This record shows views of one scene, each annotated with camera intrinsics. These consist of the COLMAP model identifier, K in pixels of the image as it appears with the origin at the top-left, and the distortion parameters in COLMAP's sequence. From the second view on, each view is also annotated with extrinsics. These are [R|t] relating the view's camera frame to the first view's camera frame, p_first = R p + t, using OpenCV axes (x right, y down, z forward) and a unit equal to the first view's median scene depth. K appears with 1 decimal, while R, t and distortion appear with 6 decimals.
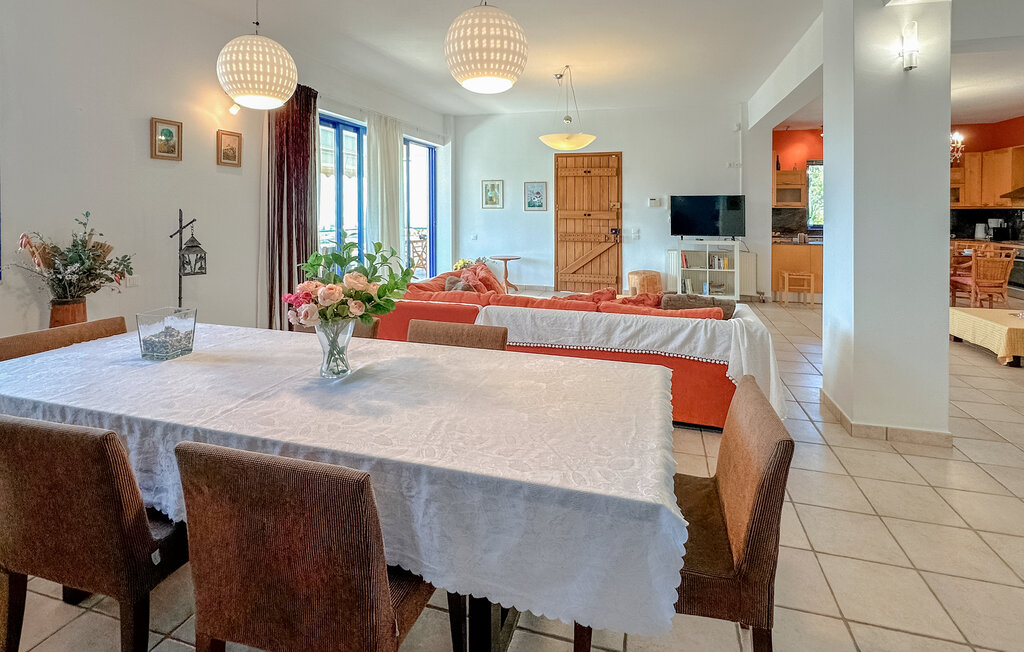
lens RADIAL K [[521.4, 0, 508.9], [0, 521.4, 209.6], [0, 0, 1]] dist [-0.002839, -0.000030]
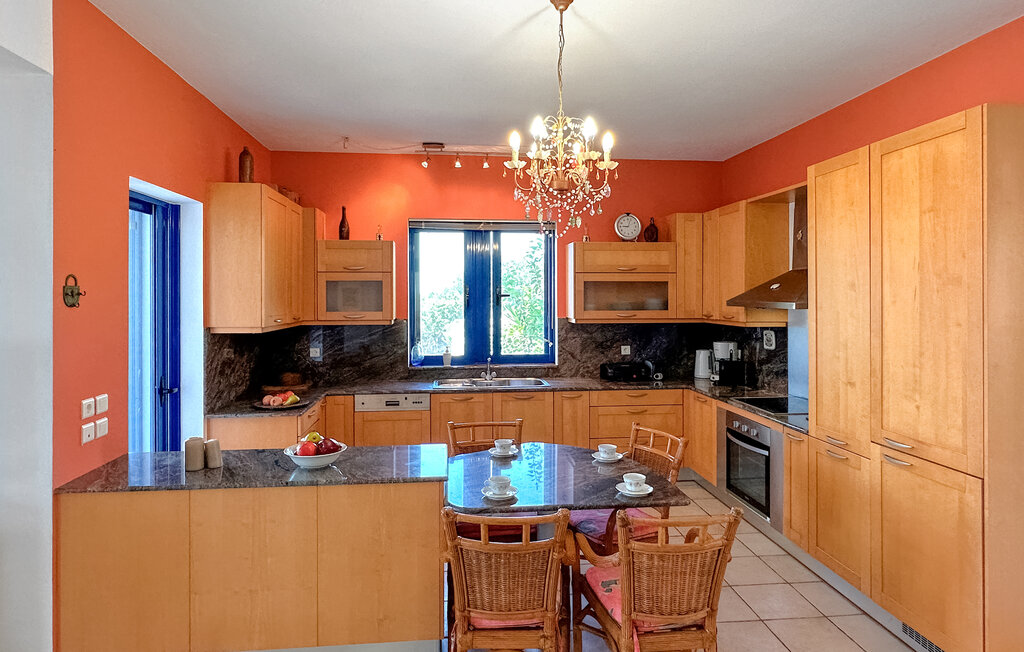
lens RADIAL K [[606.5, 0, 507.0], [0, 606.5, 292.8], [0, 0, 1]] dist [0.000534, -0.000021]
pose [[0.932717, -0.002257, 0.360602, 0.578009], [0.003416, 0.999991, -0.002576, -0.035053], [-0.360593, 0.003635, 0.932716, 0.575168]]
